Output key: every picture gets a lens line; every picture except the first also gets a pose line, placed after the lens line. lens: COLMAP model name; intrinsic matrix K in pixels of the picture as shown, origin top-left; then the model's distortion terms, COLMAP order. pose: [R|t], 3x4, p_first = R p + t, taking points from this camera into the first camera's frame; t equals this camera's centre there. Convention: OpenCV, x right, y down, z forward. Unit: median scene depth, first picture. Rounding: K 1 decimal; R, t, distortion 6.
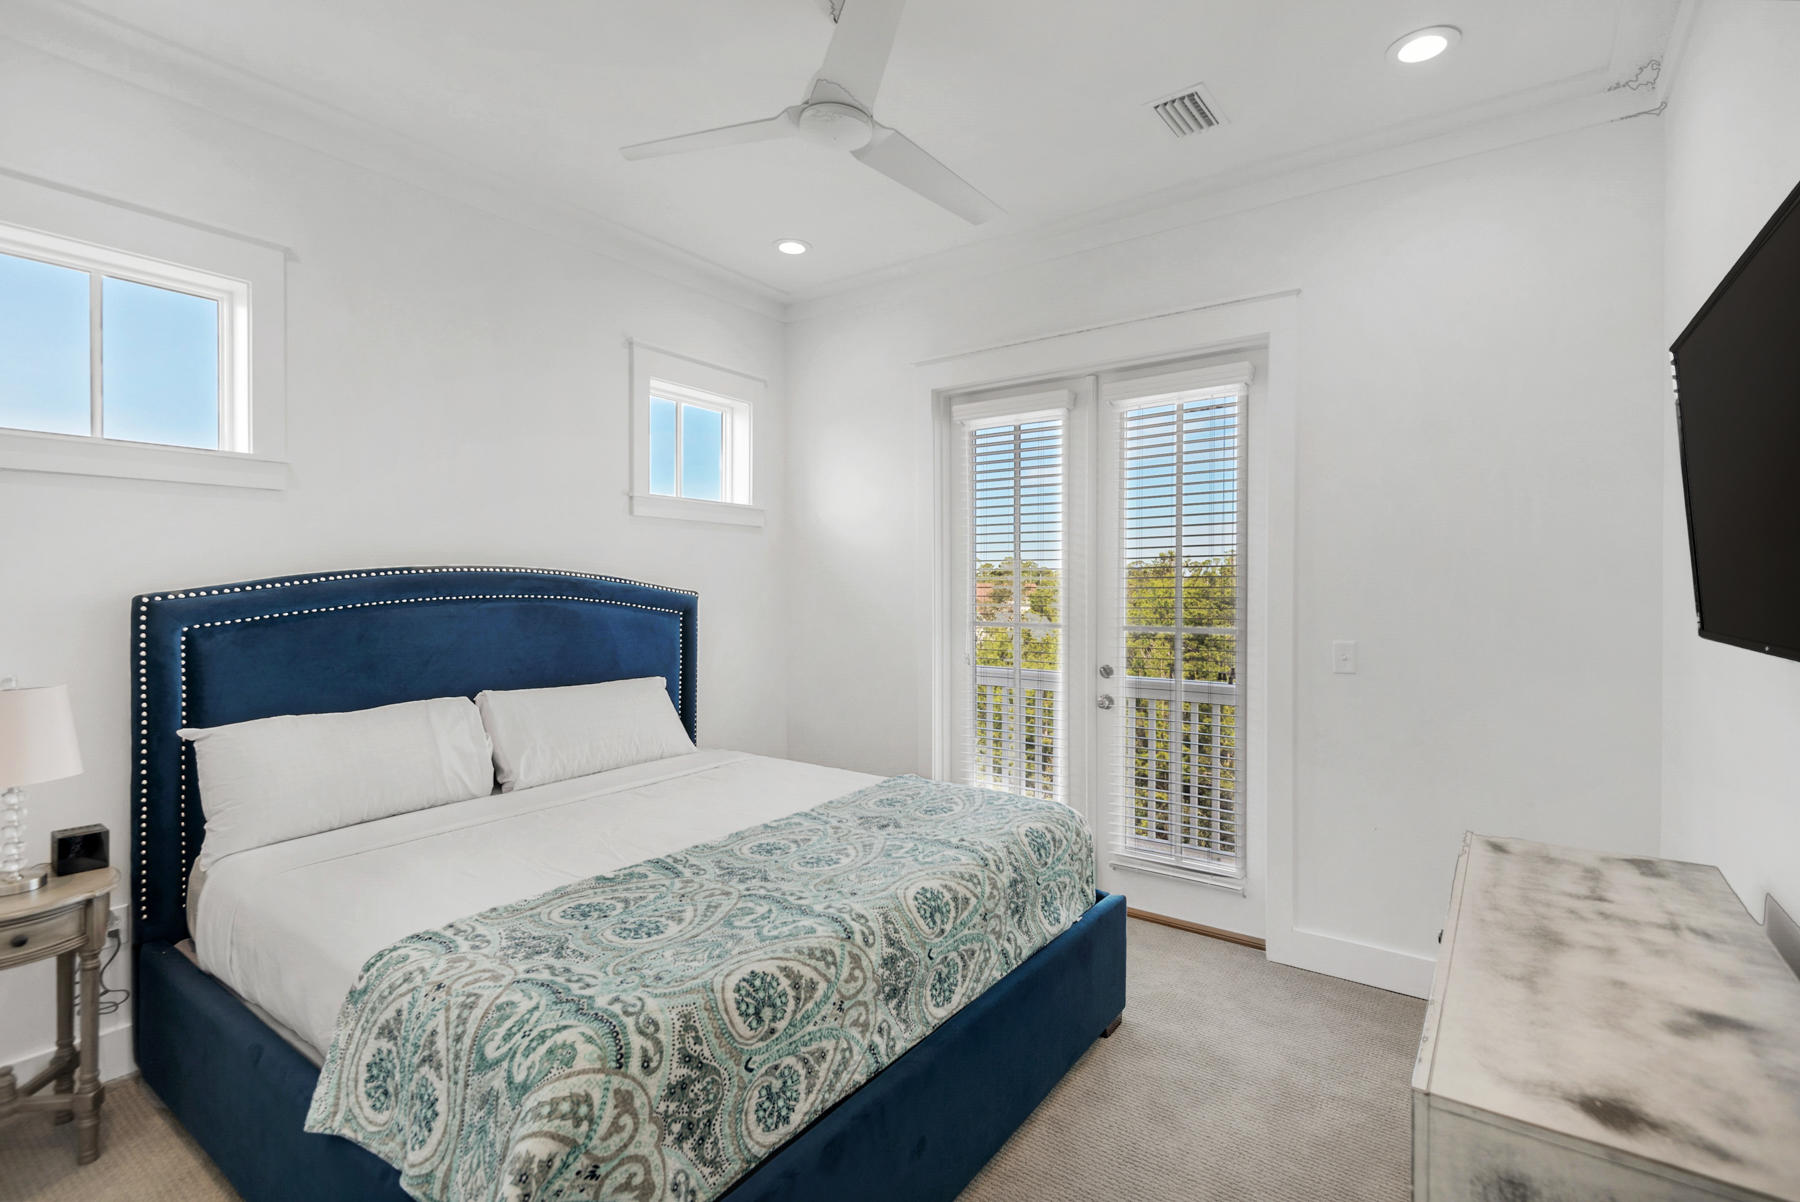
lens RADIAL K [[827.9, 0, 883.2], [0, 827.9, 590.5], [0, 0, 1]] dist [0.022252, -0.007318]
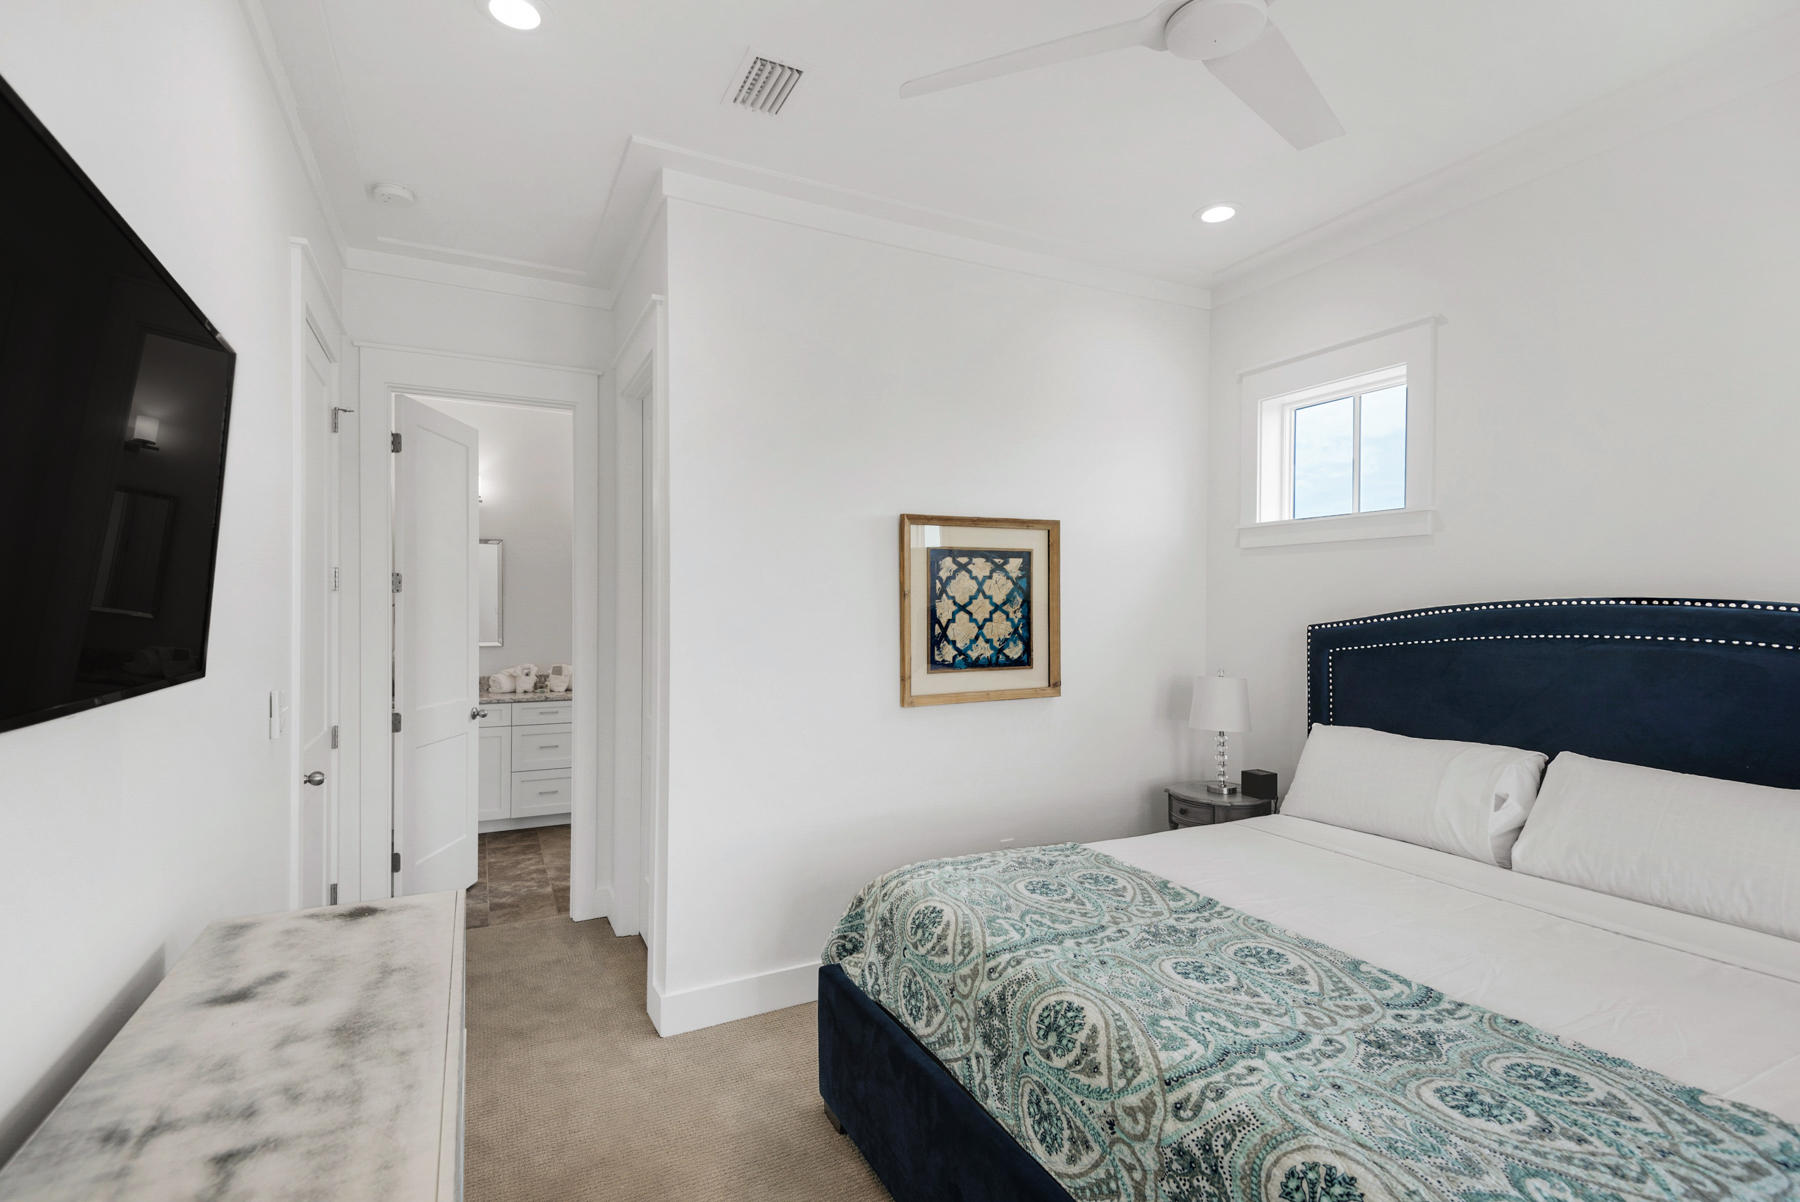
lens RADIAL K [[827.9, 0, 901.6], [0, 827.9, 612.5], [0, 0, 1]] dist [0.022252, -0.007318]
pose [[-0.436728, 0.000591, -0.899593, 0.709226], [-0.013994, 0.999874, 0.007451, -0.016730], [0.899485, 0.015843, -0.436665, 1.010629]]
